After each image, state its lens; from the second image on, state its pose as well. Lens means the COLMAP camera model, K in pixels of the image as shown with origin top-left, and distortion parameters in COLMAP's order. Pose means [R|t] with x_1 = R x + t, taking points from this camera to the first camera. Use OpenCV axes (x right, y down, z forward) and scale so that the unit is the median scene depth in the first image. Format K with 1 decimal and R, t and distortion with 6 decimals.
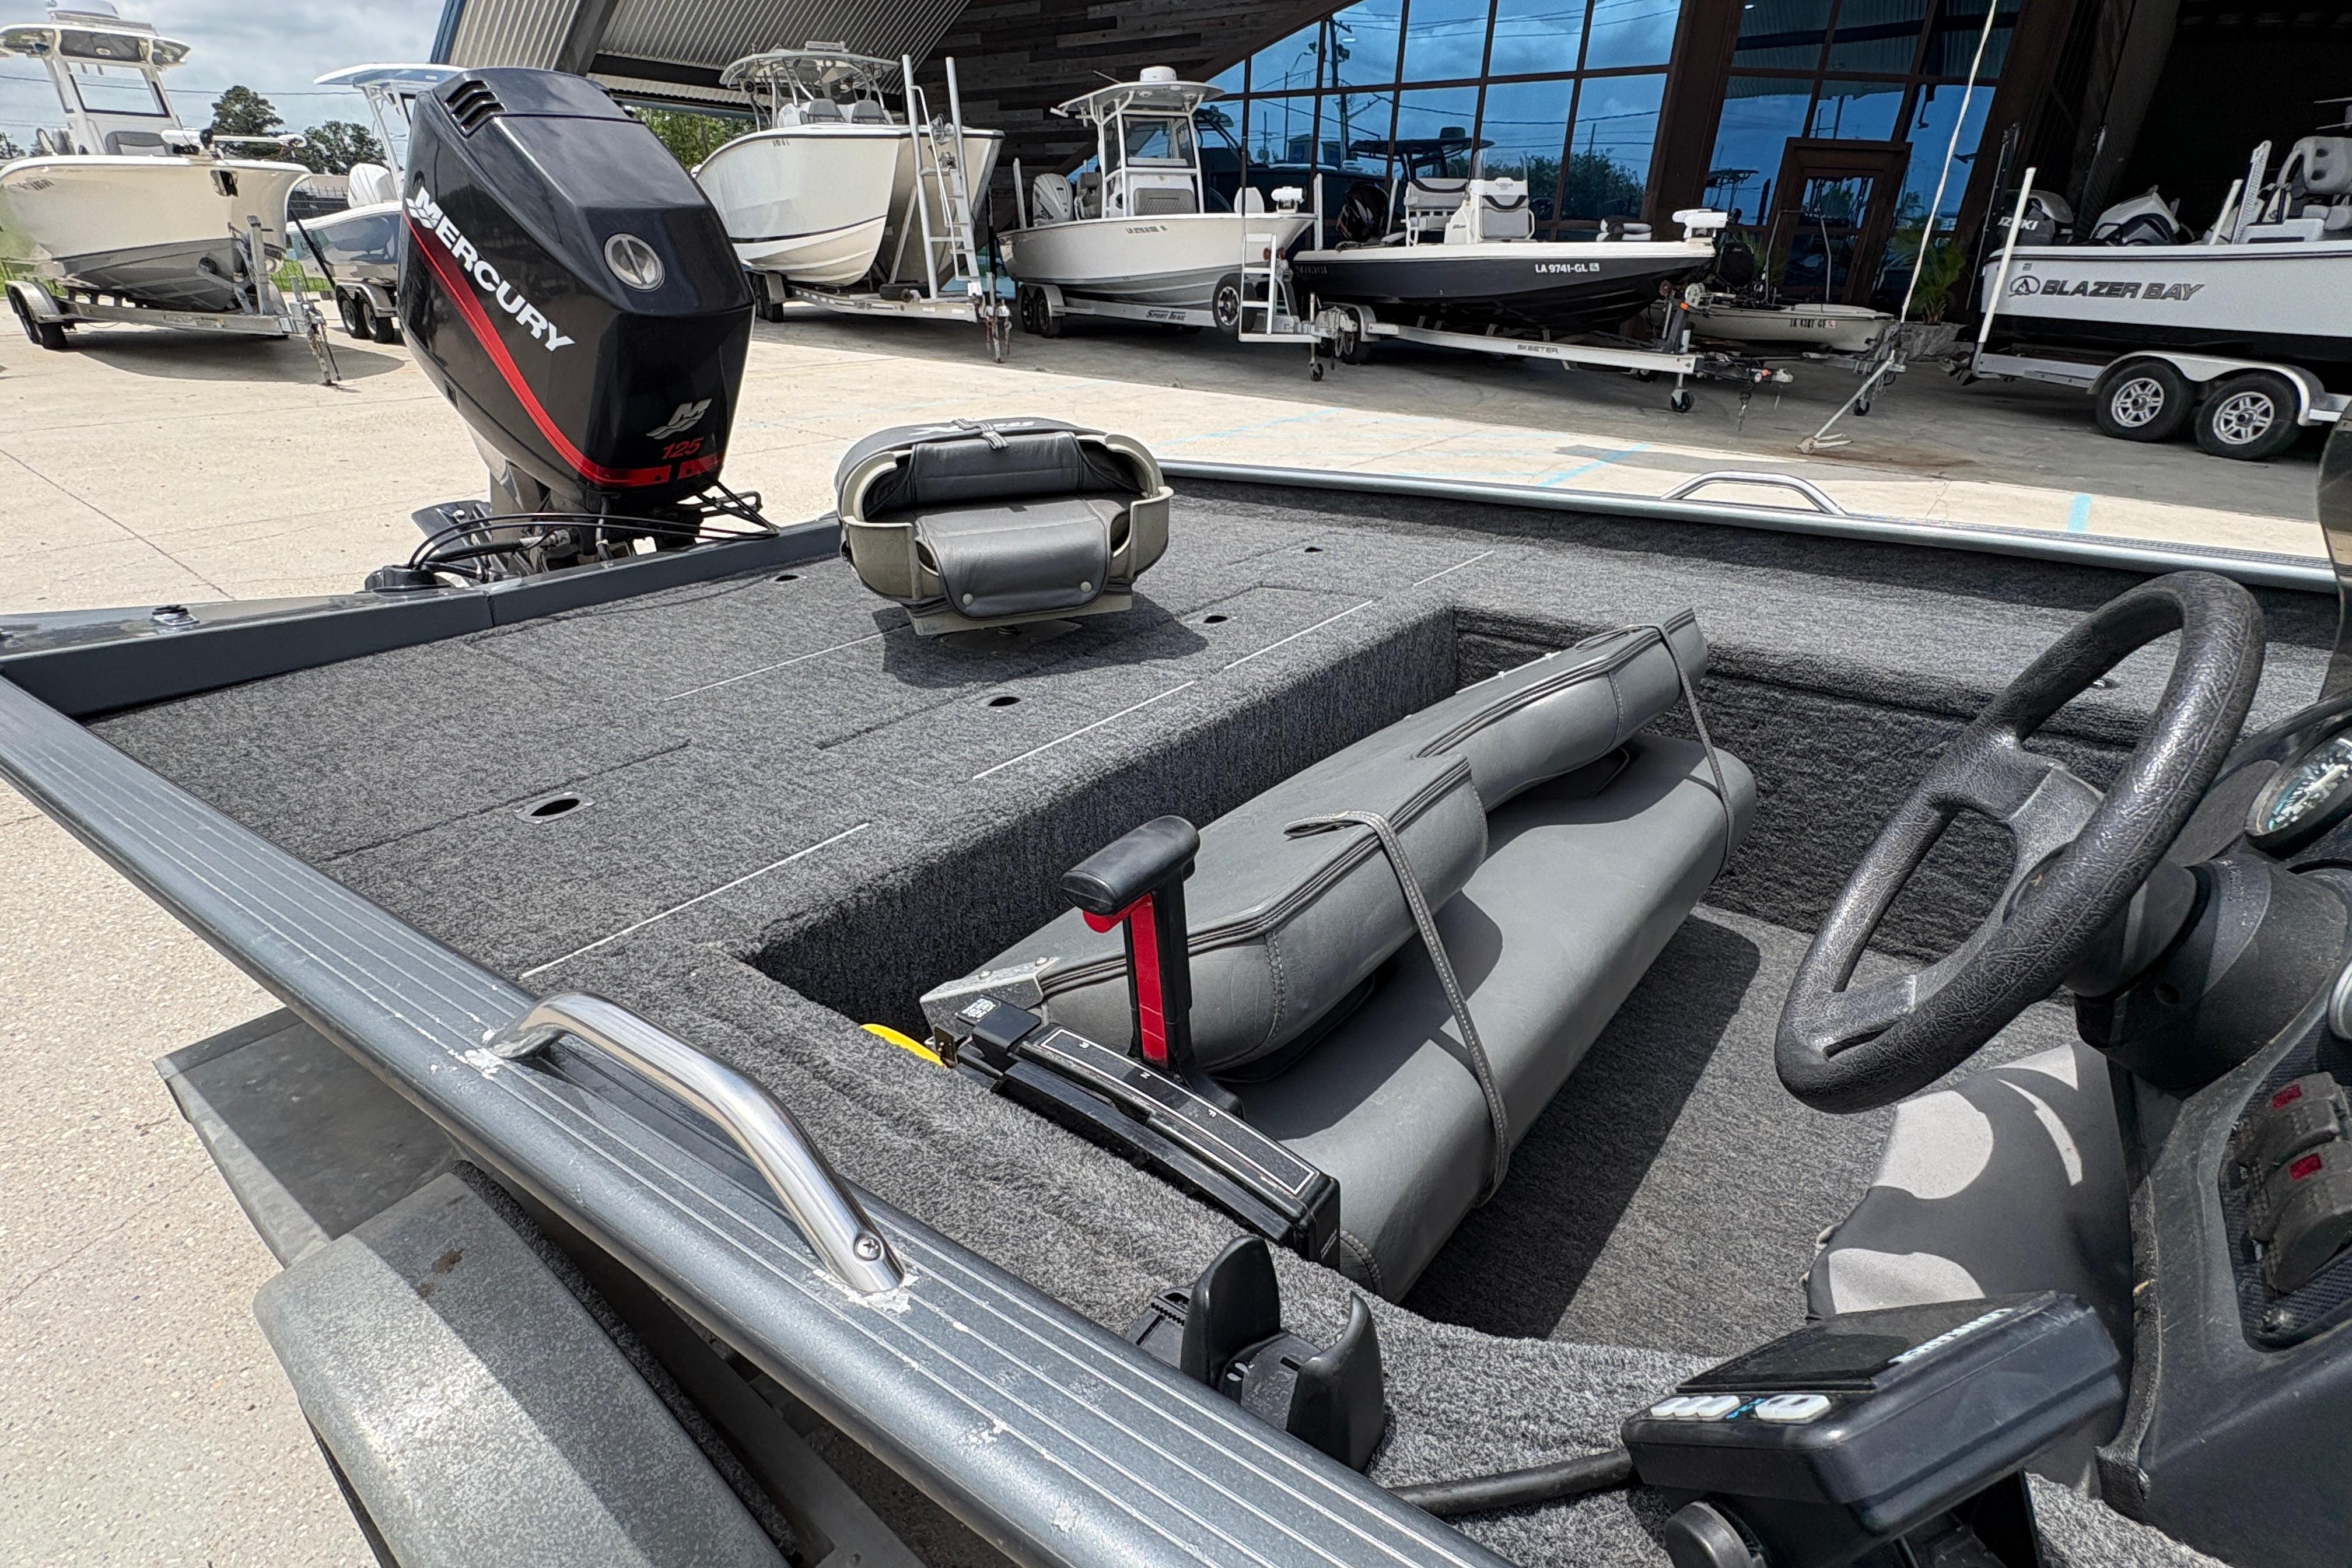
lens RADIAL K [[1097.8, 0, 1170.2], [0, 1097.8, 782.5], [0, 0, 1]] dist [0.000885, 0.000454]
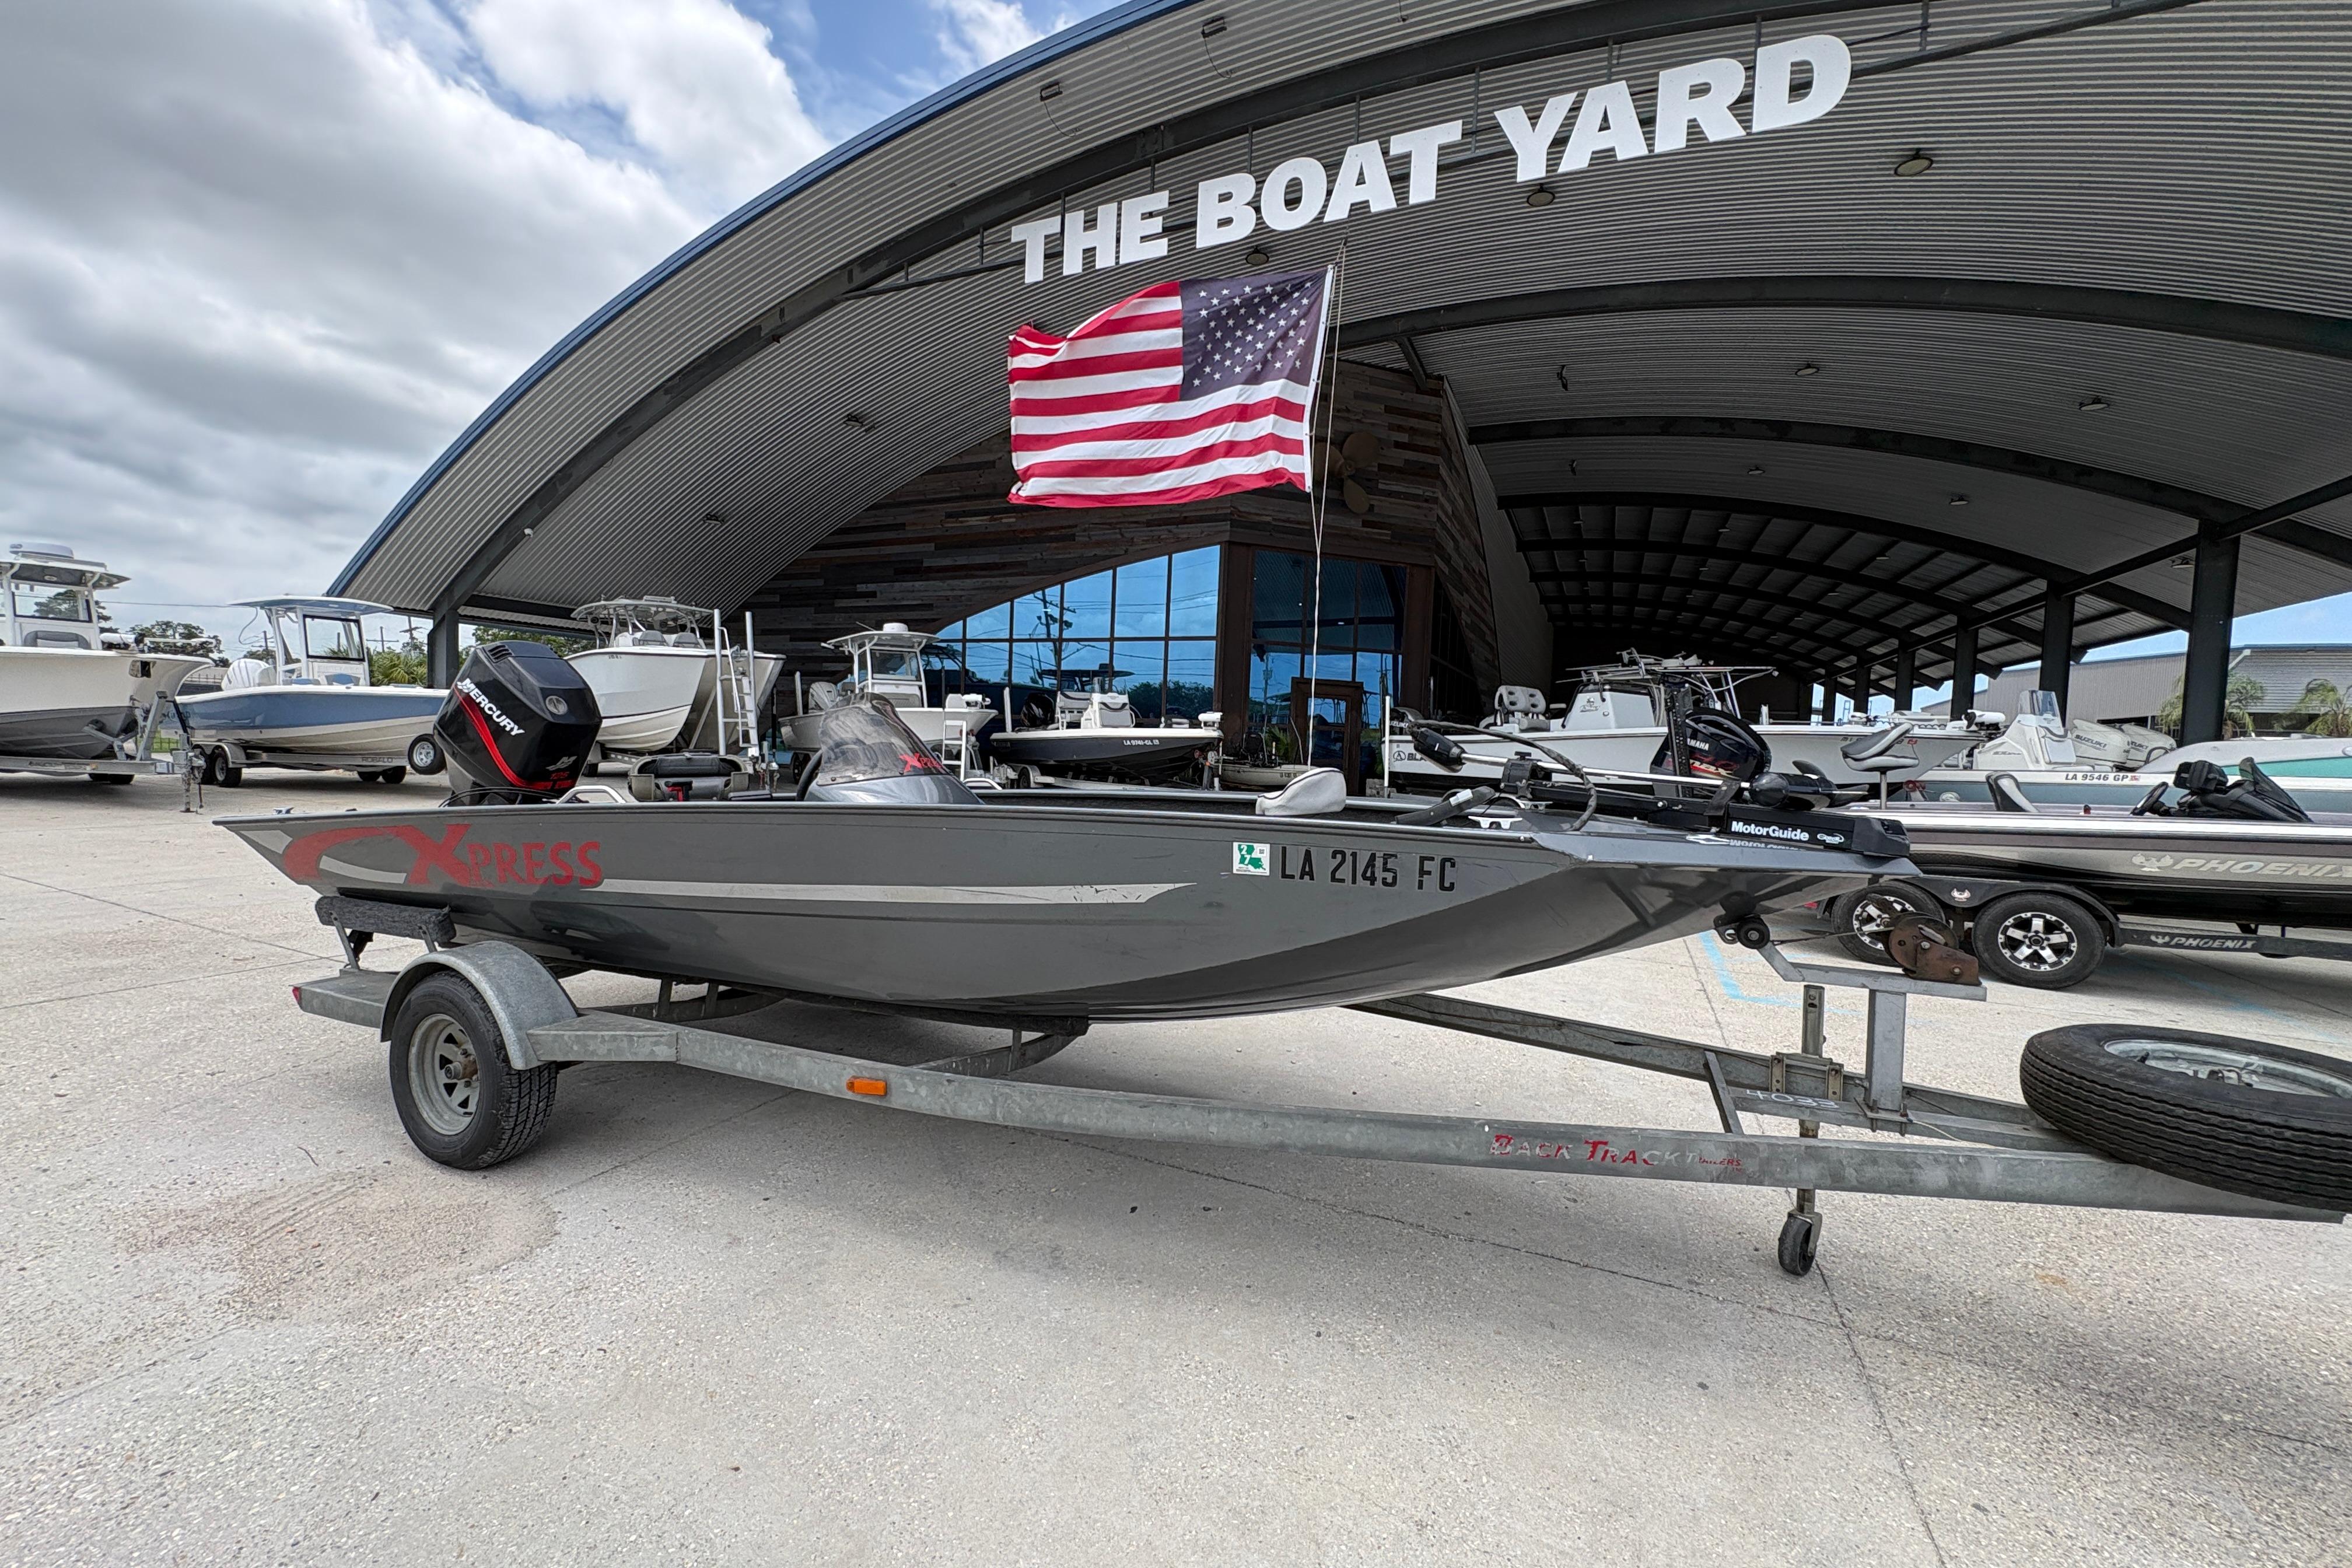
lens RADIAL K [[939.3, 0, 1176.0], [0, 939.3, 784.0], [0, 0, 1]] dist [0.001006, 0.000080]
pose [[0.970962, 0.005078, 0.239179, 0.060212], [0.089571, 0.919338, -0.383138, 0.099481], [-0.221832, 0.393436, 0.892188, -0.180786]]
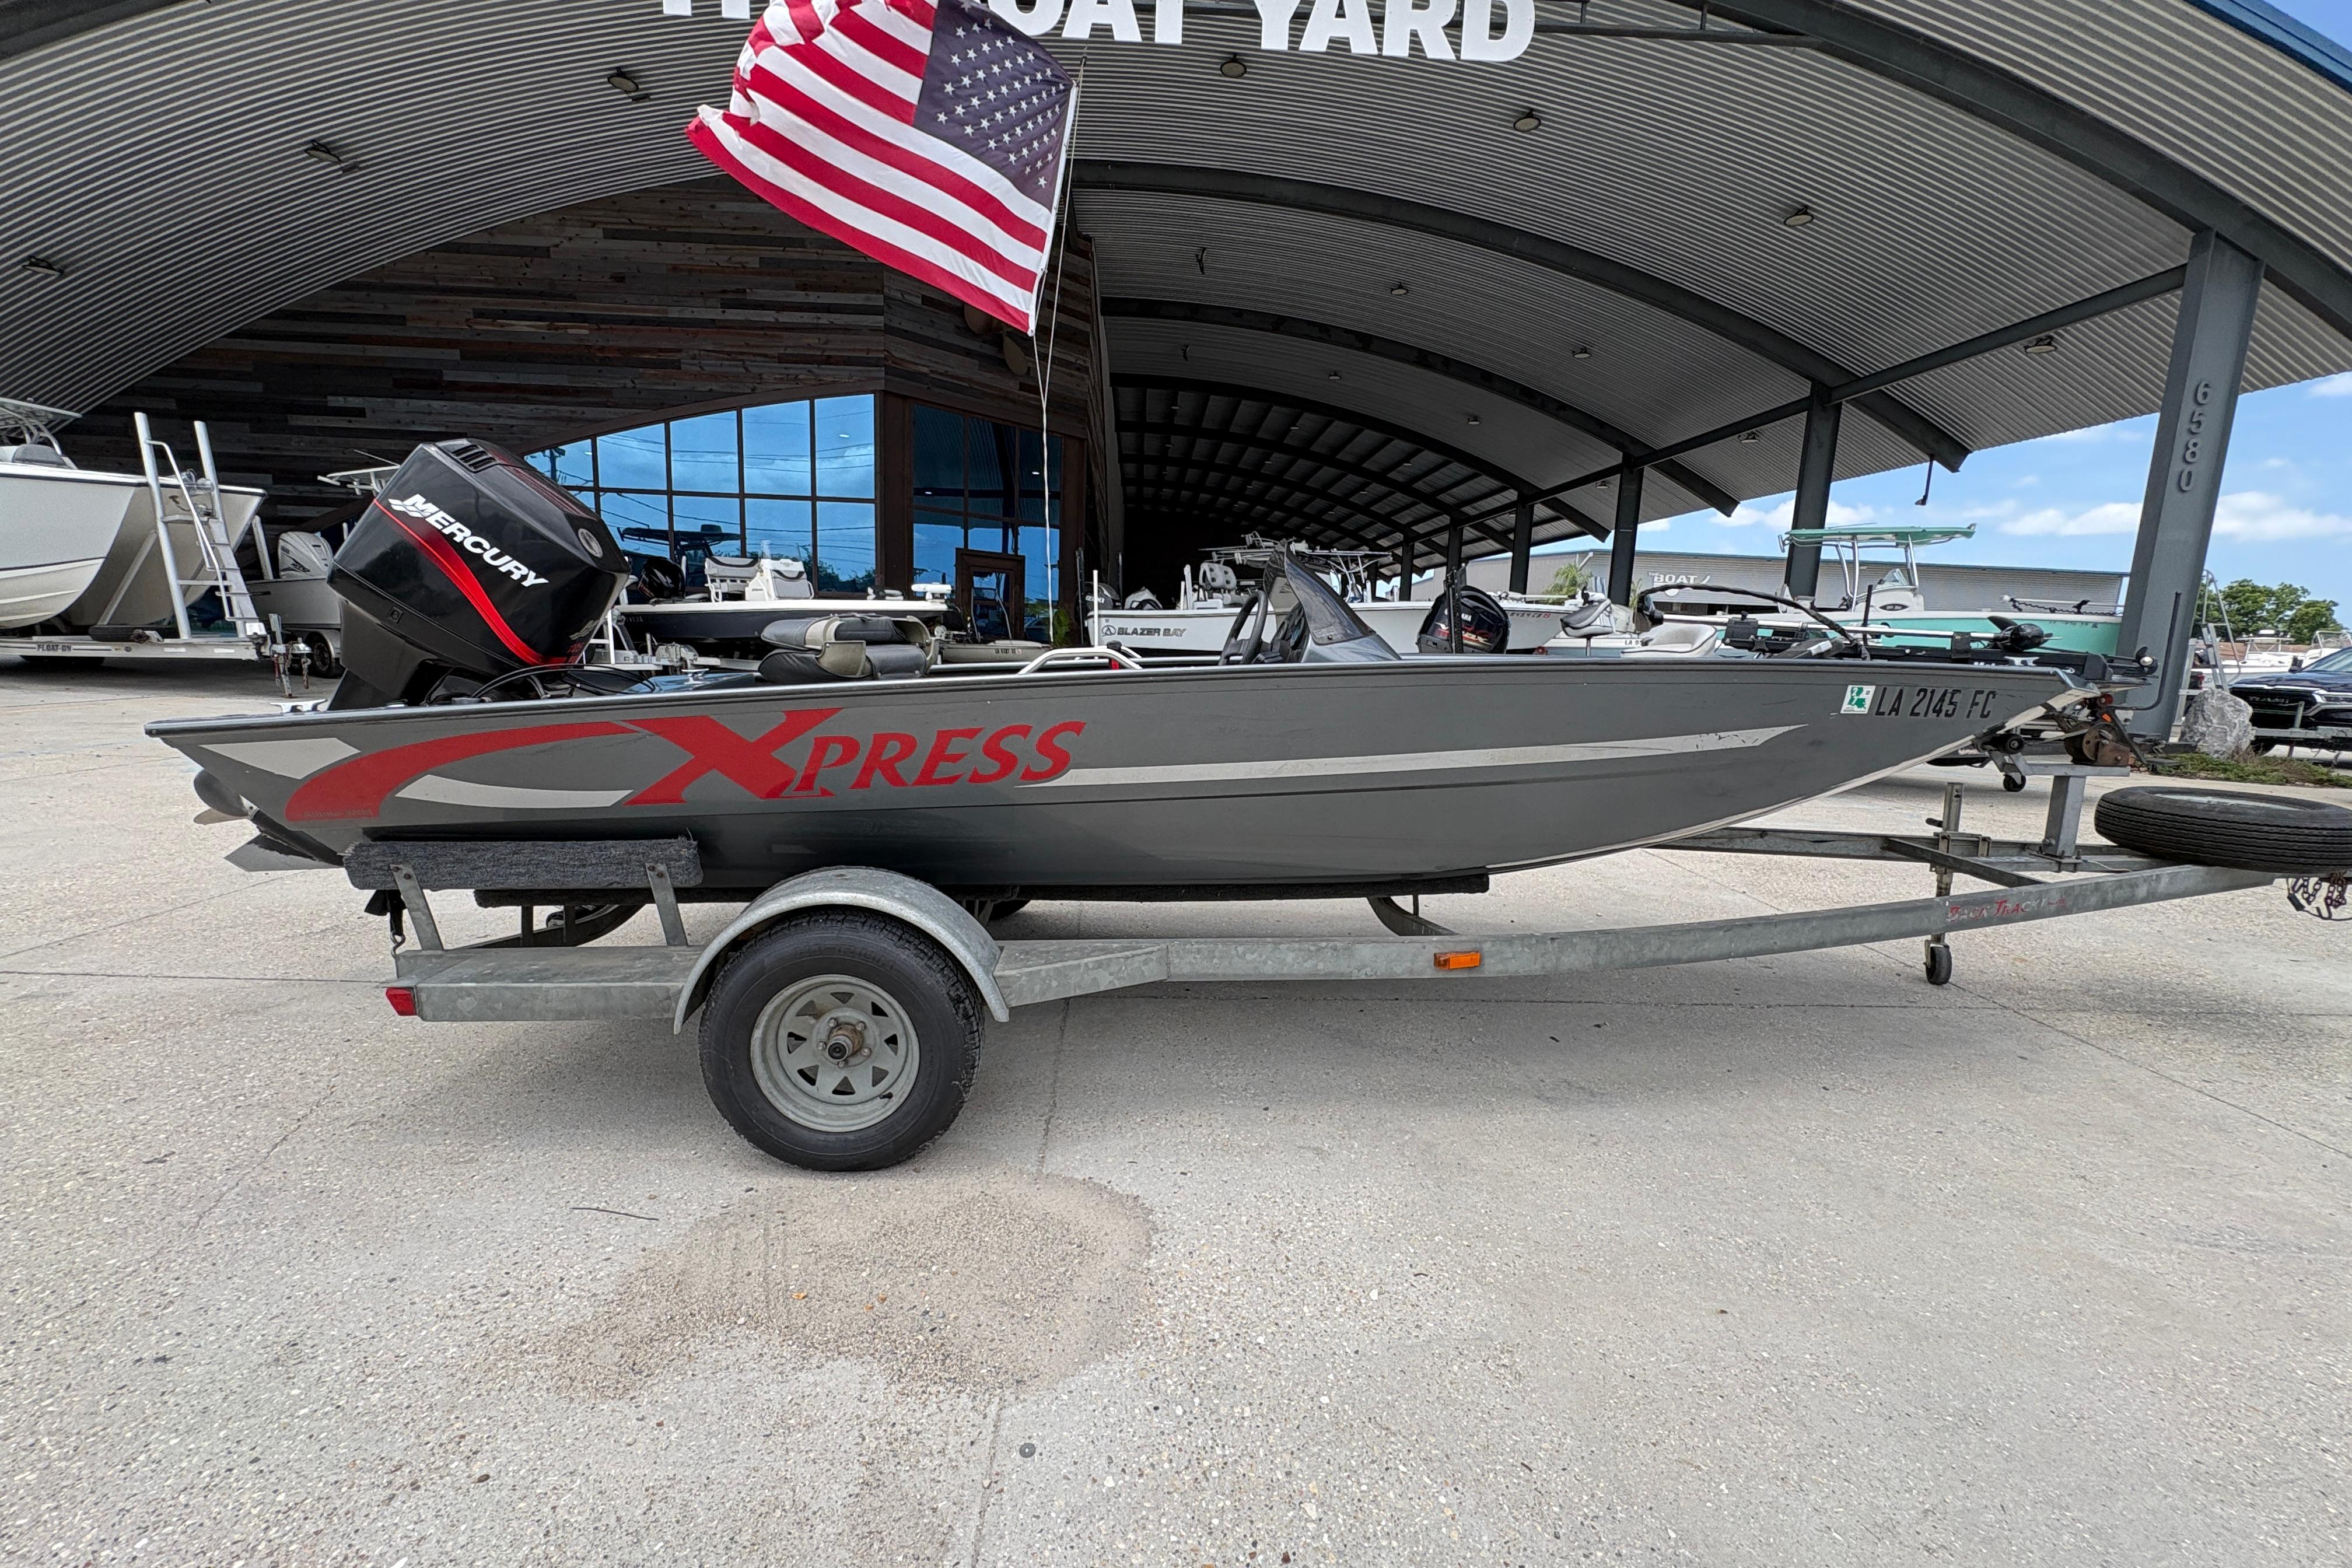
lens RADIAL K [[939.3, 0, 1176.0], [0, 939.3, 784.0], [0, 0, 1]] dist [0.001006, 0.000080]
pose [[0.757667, -0.095920, 0.645554, -0.109090], [0.271498, 0.945814, -0.178115, 0.062652], [-0.593489, 0.310218, 0.742654, -0.086401]]
